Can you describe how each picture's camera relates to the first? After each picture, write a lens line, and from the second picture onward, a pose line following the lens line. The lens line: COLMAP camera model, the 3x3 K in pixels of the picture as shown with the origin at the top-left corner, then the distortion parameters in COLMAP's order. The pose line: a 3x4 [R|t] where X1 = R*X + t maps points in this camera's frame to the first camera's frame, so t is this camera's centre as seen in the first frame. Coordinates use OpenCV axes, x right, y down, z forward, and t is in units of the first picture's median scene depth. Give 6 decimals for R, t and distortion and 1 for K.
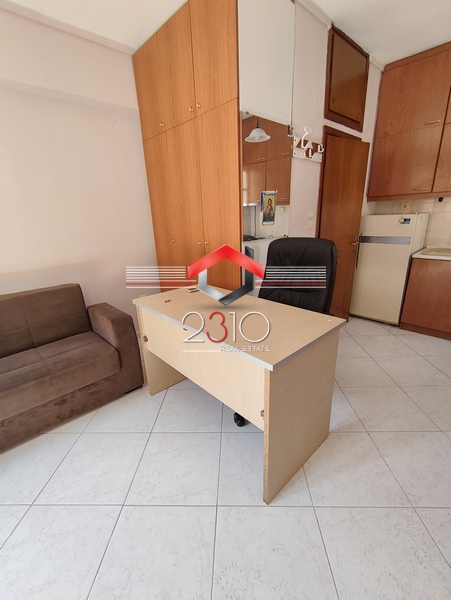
lens RADIAL K [[265.1, 0, 225.5], [0, 265.1, 305.5], [0, 0, 1]] dist [-0.001978, 0.001283]
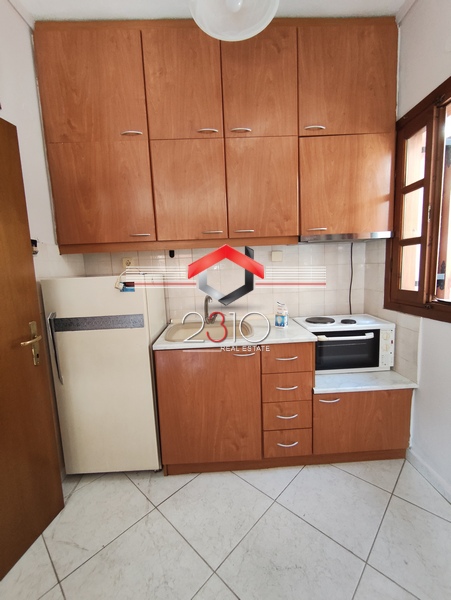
lens RADIAL K [[265.1, 0, 223.0], [0, 265.1, 303.2], [0, 0, 1]] dist [-0.001978, 0.001283]
pose [[0.673823, -0.084167, 0.734084, 0.409877], [0.252003, 0.960103, -0.121234, -0.171440], [-0.694592, 0.266681, 0.668149, 0.511320]]
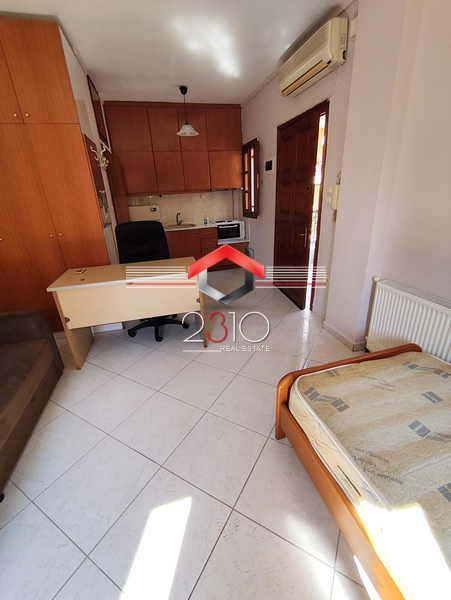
lens RADIAL K [[265.1, 0, 225.2], [0, 265.1, 306.3], [0, 0, 1]] dist [-0.001978, 0.001283]
pose [[0.475225, -0.335194, 0.813514, -0.614371], [0.312100, 0.928688, 0.200332, 0.037681], [-0.822651, 0.158695, 0.545950, -0.138982]]
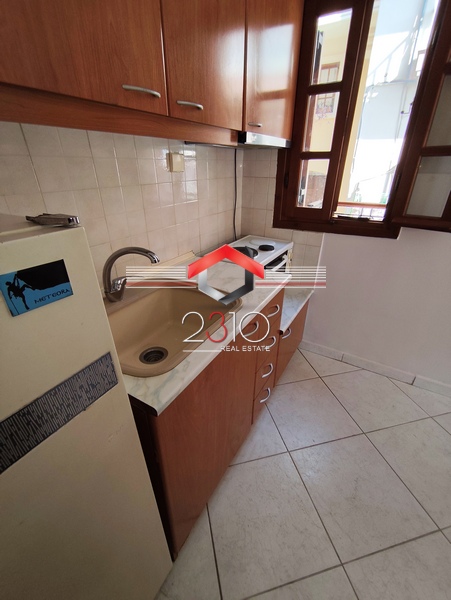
lens RADIAL K [[265.1, 0, 225.6], [0, 265.1, 306.6], [0, 0, 1]] dist [-0.001978, 0.001283]
pose [[-0.268394, -0.417476, 0.868147, 0.539044], [0.321396, 0.810768, 0.489245, -0.343258], [-0.908113, 0.410329, -0.083431, 0.929203]]
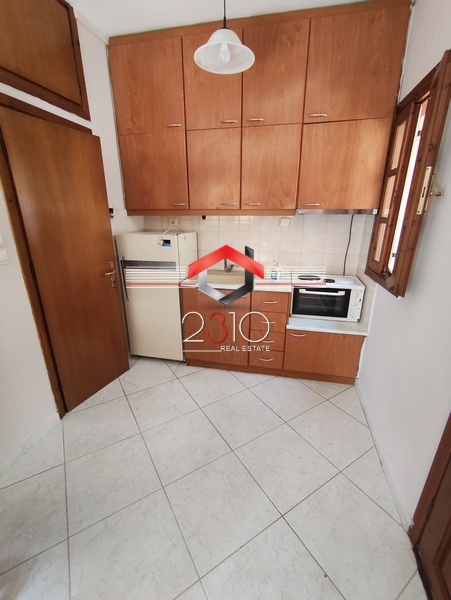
lens RADIAL K [[265.1, 0, 225.2], [0, 265.1, 305.5], [0, 0, 1]] dist [-0.001978, 0.001283]
pose [[0.832698, -0.142919, 0.534965, 0.364993], [0.144705, 0.988710, 0.038900, -0.132974], [-0.534485, 0.045021, 0.843978, 0.221293]]
